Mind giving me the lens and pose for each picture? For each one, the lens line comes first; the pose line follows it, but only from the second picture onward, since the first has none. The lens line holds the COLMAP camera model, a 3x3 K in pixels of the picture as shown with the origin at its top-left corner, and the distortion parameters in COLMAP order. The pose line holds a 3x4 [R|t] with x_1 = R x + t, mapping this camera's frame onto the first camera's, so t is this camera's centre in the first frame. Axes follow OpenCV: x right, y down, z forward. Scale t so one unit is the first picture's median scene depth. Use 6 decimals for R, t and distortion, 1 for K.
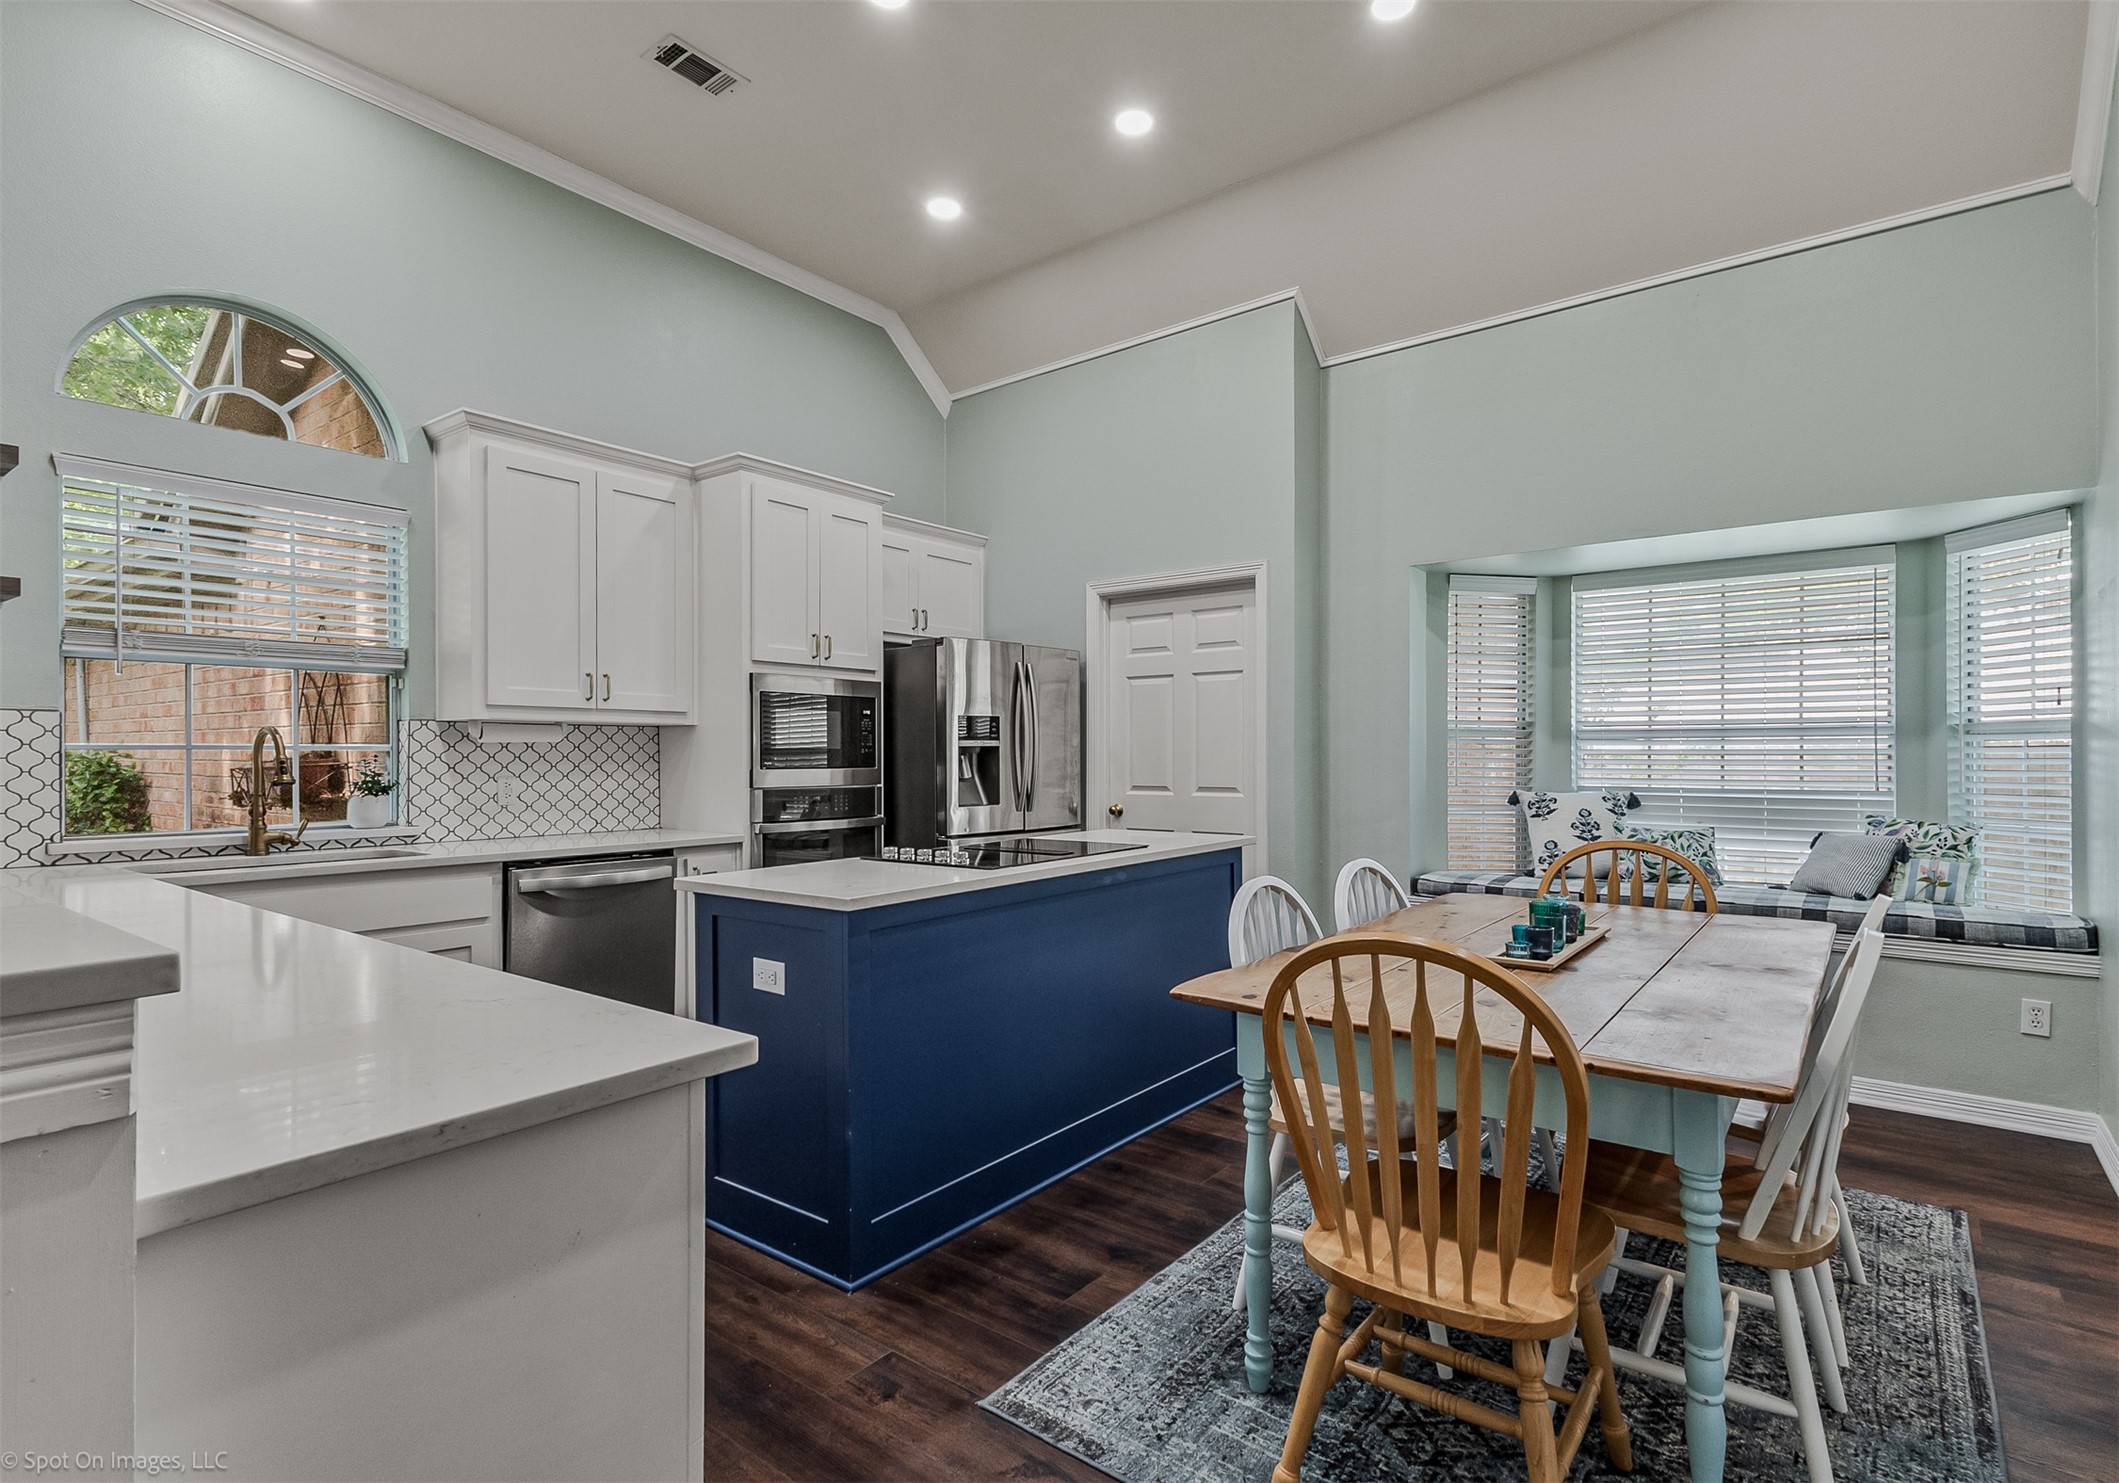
lens RADIAL K [[1039.3, 0, 1090.4], [0, 1039.3, 751.2], [0, 0, 1]] dist [0.019901, -0.000602]
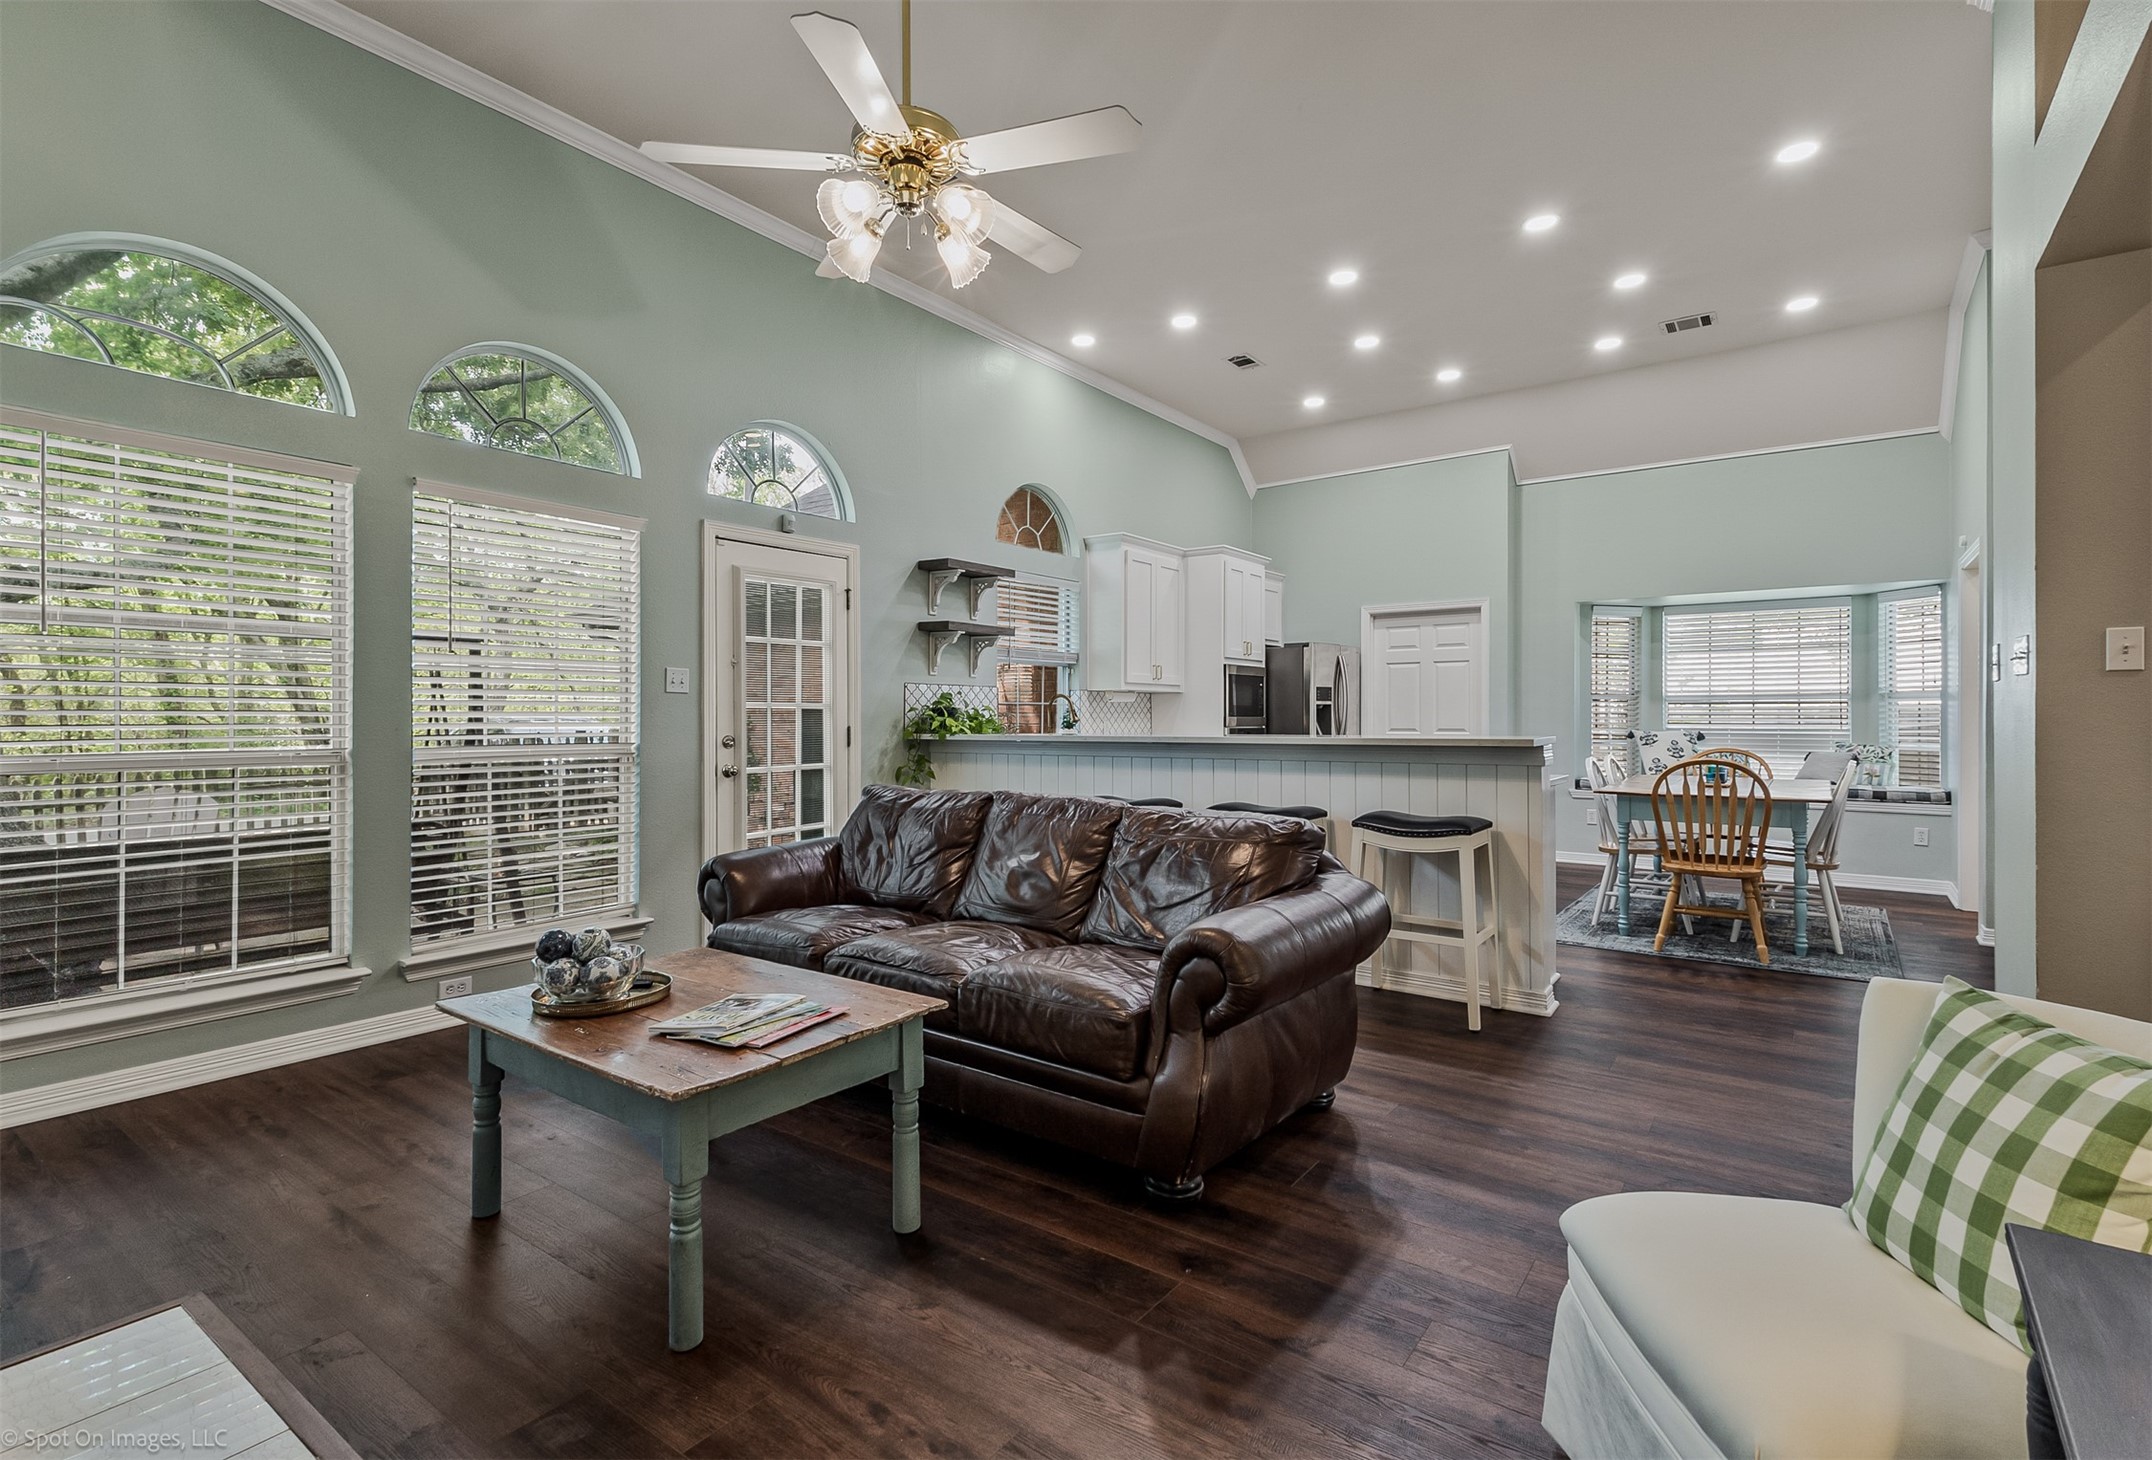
lens RADIAL K [[1007.5, 0, 1081.2], [0, 1007.5, 713.7], [0, 0, 1]] dist [0.034216, 0.000111]
pose [[0.999754, 0.000182, 0.022172, -0.610941], [-0.000218, 0.999999, 0.001632, 0.008208], [-0.022172, -0.001636, 0.999753, -0.754940]]
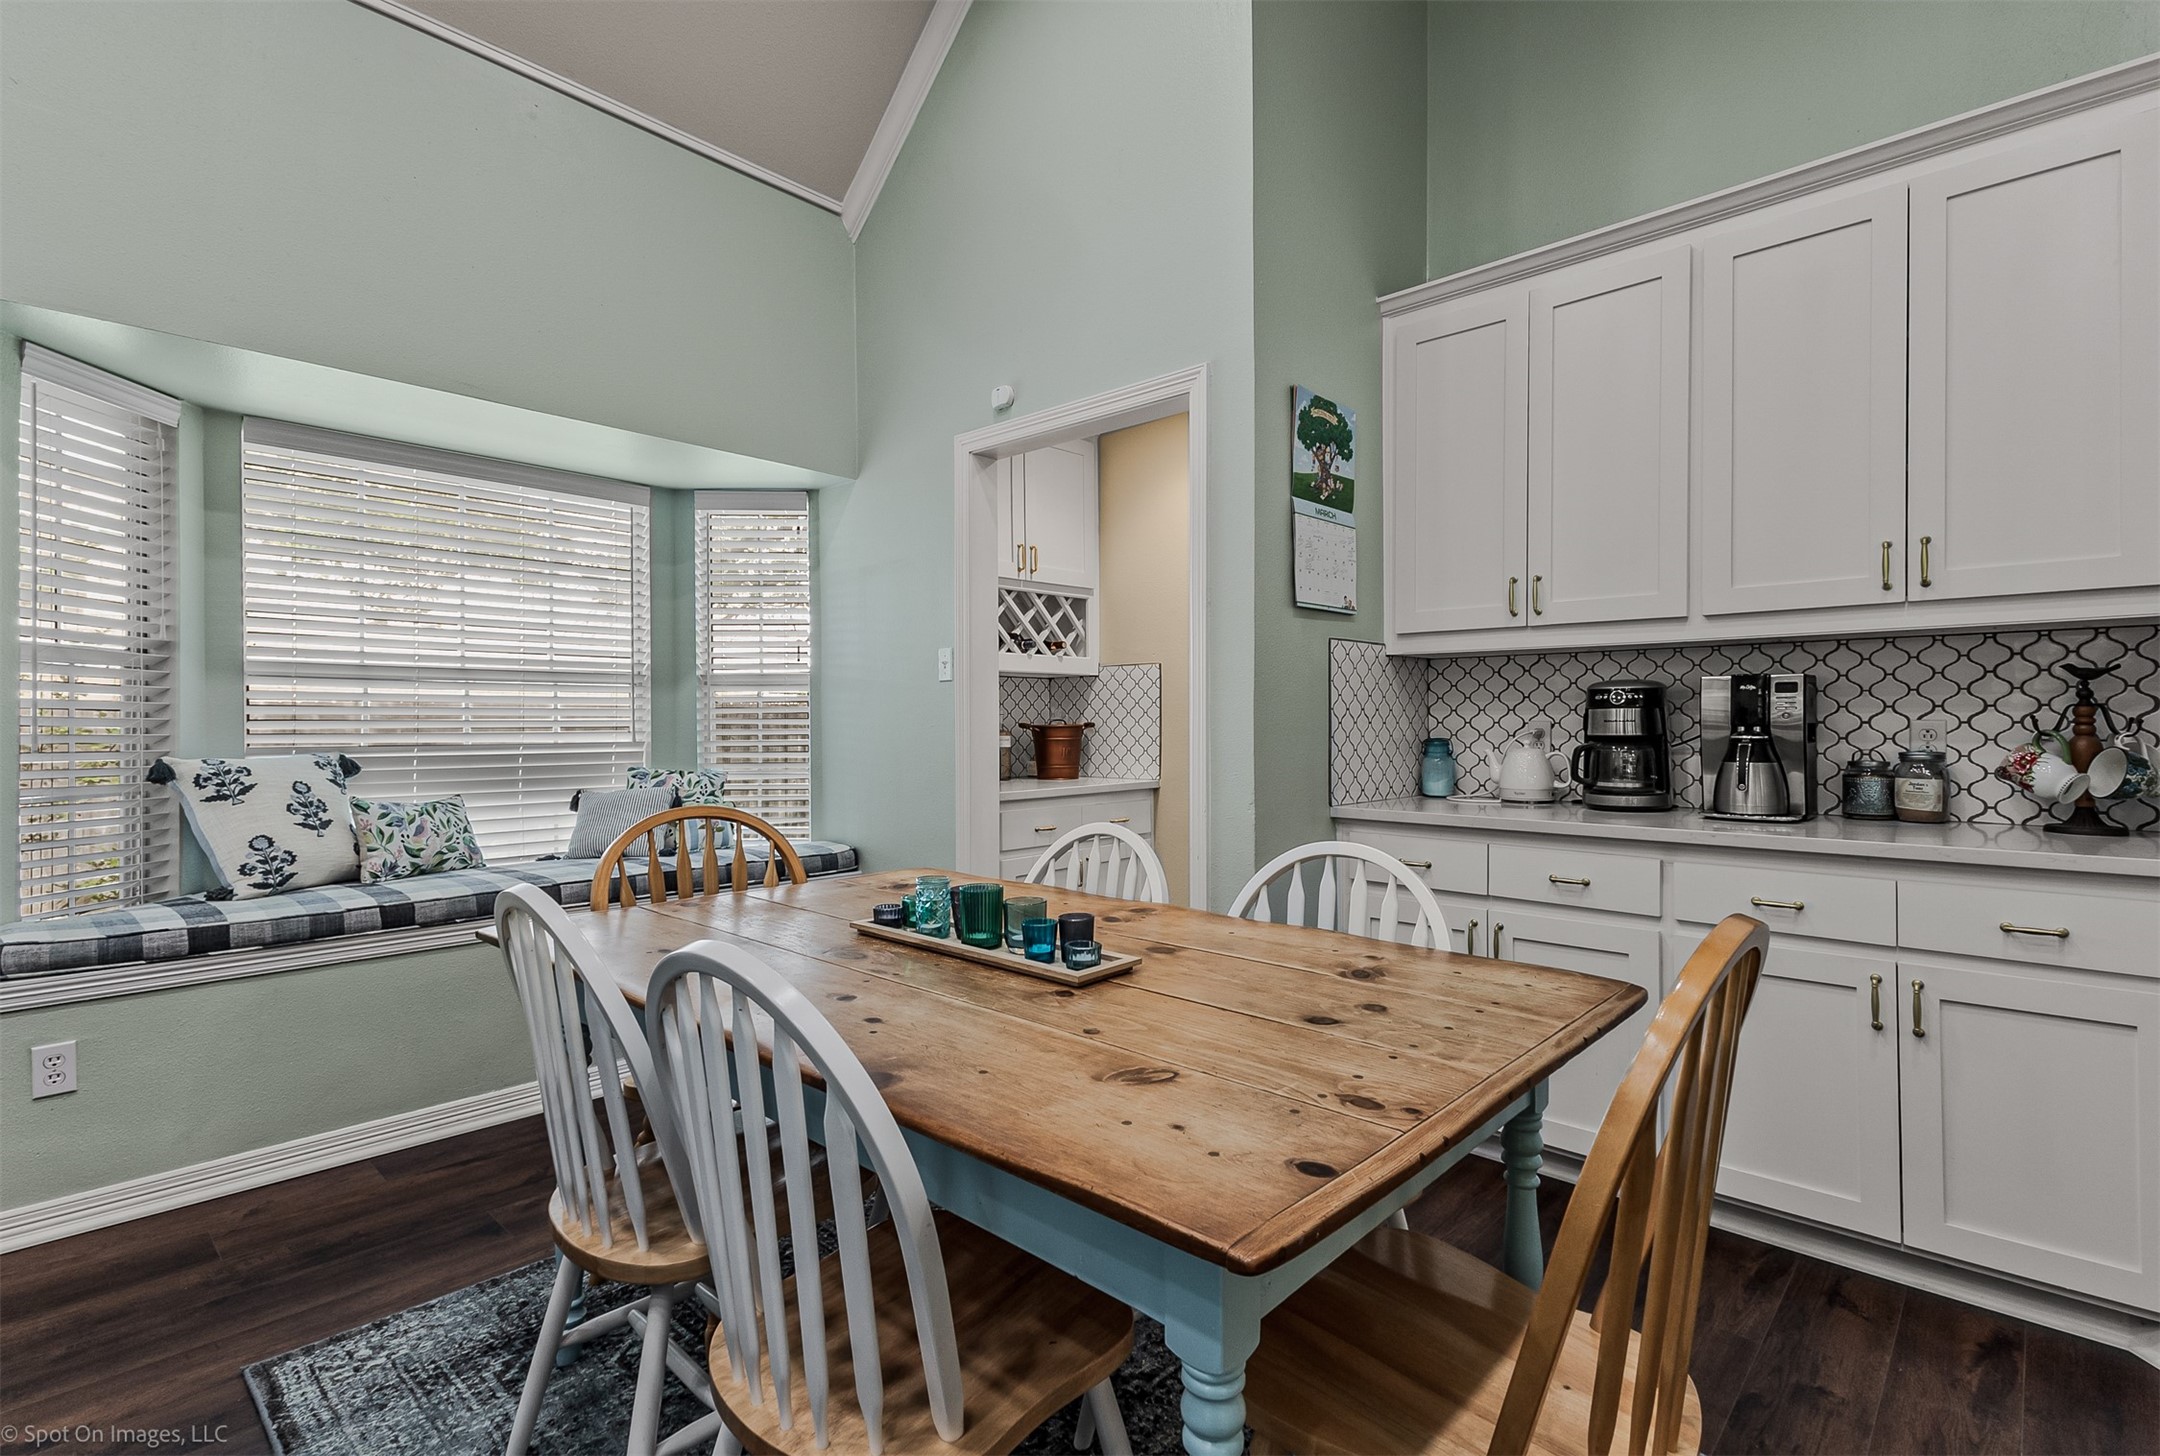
lens RADIAL K [[1011.2, 0, 1085.2], [0, 1011.2, 711.6], [0, 0, 1]] dist [0.034216, 0.000111]
pose [[0.099090, 0.010929, 0.995018, -0.125615], [-0.003789, 0.999937, -0.010606, 0.018153], [-0.995071, -0.002719, 0.099125, 0.484455]]
